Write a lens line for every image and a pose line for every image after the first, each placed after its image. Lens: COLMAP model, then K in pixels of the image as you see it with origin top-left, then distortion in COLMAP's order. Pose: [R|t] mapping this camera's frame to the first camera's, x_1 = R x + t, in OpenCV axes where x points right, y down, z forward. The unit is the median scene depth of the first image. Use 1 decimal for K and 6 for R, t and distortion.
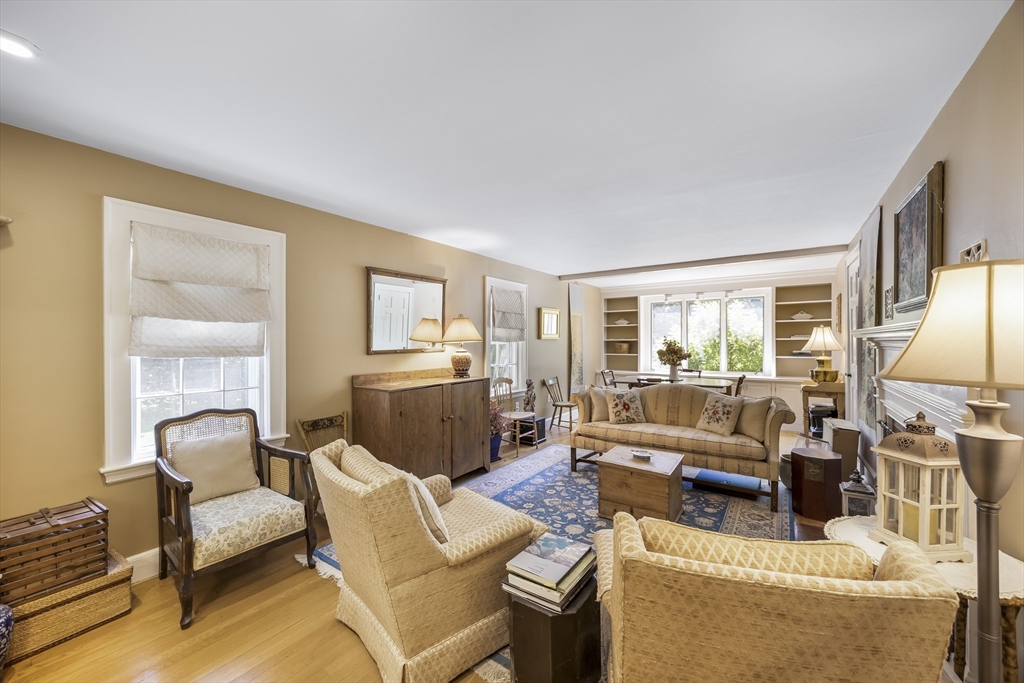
lens RADIAL K [[394.2, 0, 516.0], [0, 394.2, 344.0], [0, 0, 1]] dist [-0.003003, 0.000638]
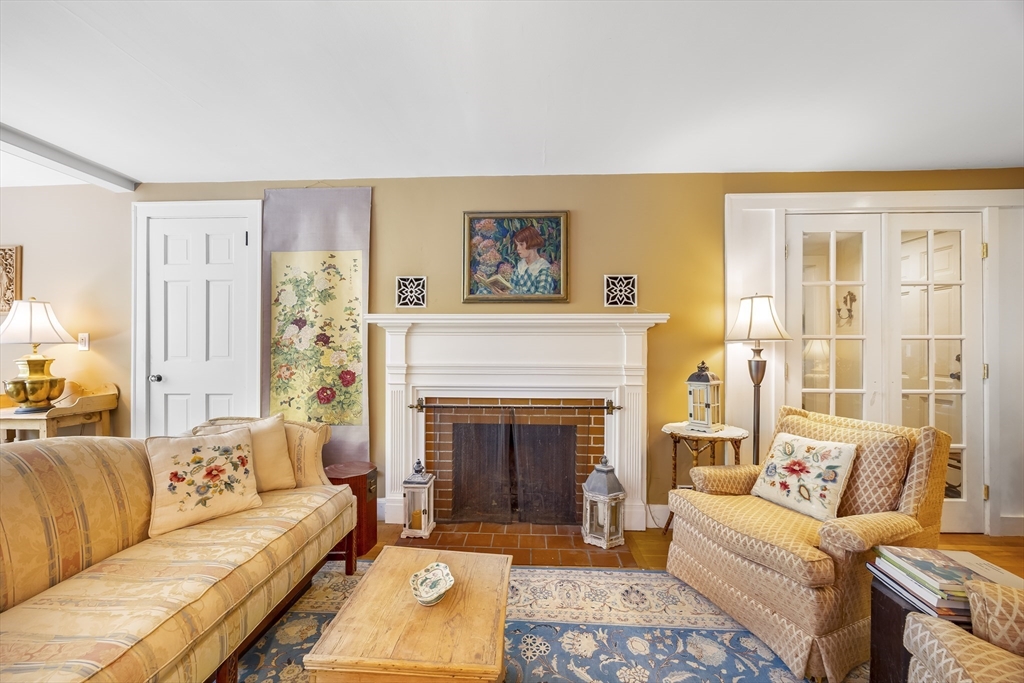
lens RADIAL K [[394.2, 0, 511.1], [0, 394.2, 345.0], [0, 0, 1]] dist [-0.003003, 0.000638]
pose [[-0.521802, 0.003650, 0.853059, -0.053669], [0.004624, 0.999988, -0.001451, 0.027787], [-0.853054, 0.003187, -0.521813, 0.874469]]
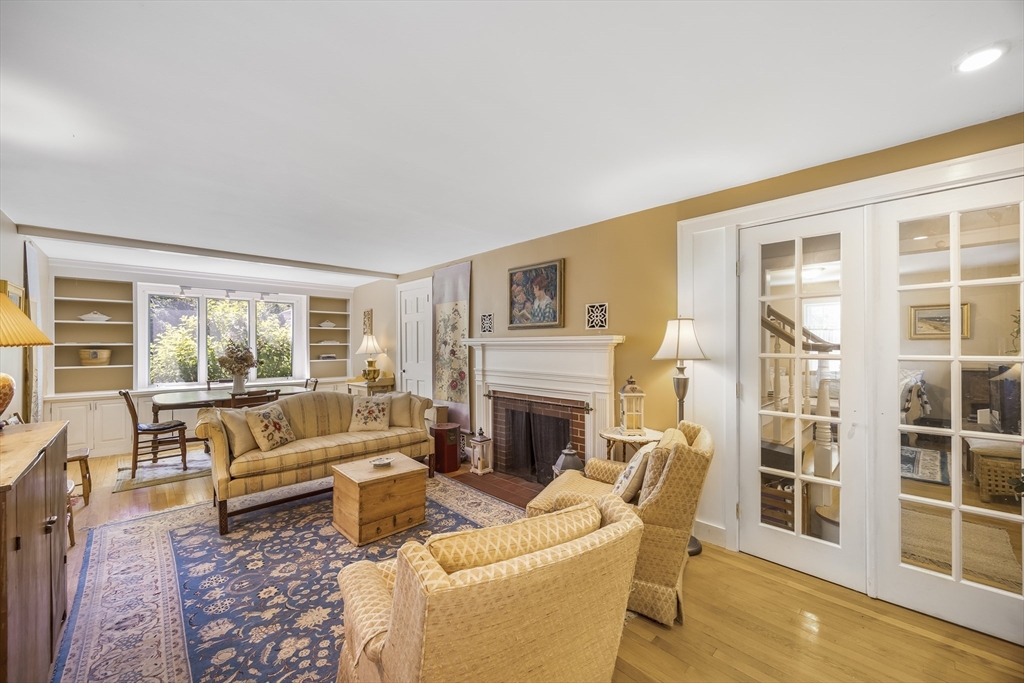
lens RADIAL K [[394.2, 0, 511.3], [0, 394.2, 345.1], [0, 0, 1]] dist [-0.003003, 0.000638]
pose [[0.202553, 0.002064, 0.979269, -0.438564], [0.008500, 0.999956, -0.003866, -0.001920], [-0.979235, 0.009107, 0.202526, 0.373180]]
